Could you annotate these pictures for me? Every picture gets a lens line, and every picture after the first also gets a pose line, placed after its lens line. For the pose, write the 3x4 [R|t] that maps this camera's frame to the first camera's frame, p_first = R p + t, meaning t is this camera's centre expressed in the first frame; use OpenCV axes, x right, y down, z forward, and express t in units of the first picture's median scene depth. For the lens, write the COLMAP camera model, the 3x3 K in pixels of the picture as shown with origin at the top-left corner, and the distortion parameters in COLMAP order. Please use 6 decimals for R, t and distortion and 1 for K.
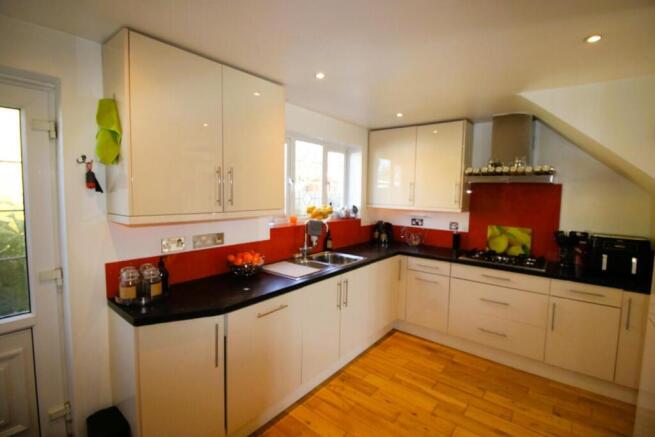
lens RADIAL K [[303.3, 0, 334.5], [0, 303.3, 213.0], [0, 0, 1]] dist [0.003684, -0.016164]
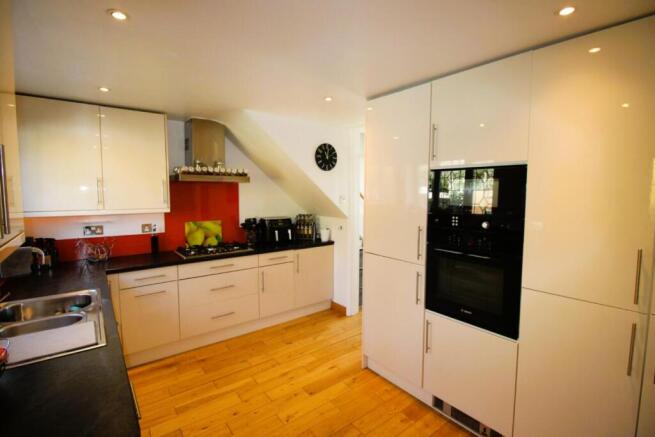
lens RADIAL K [[303.3, 0, 334.5], [0, 303.3, 213.0], [0, 0, 1]] dist [0.003684, -0.016164]
pose [[0.226713, -0.087828, 0.969994, -0.408088], [0.071215, 0.994755, 0.073425, -0.033424], [-0.971355, 0.052432, 0.231778, 0.293514]]
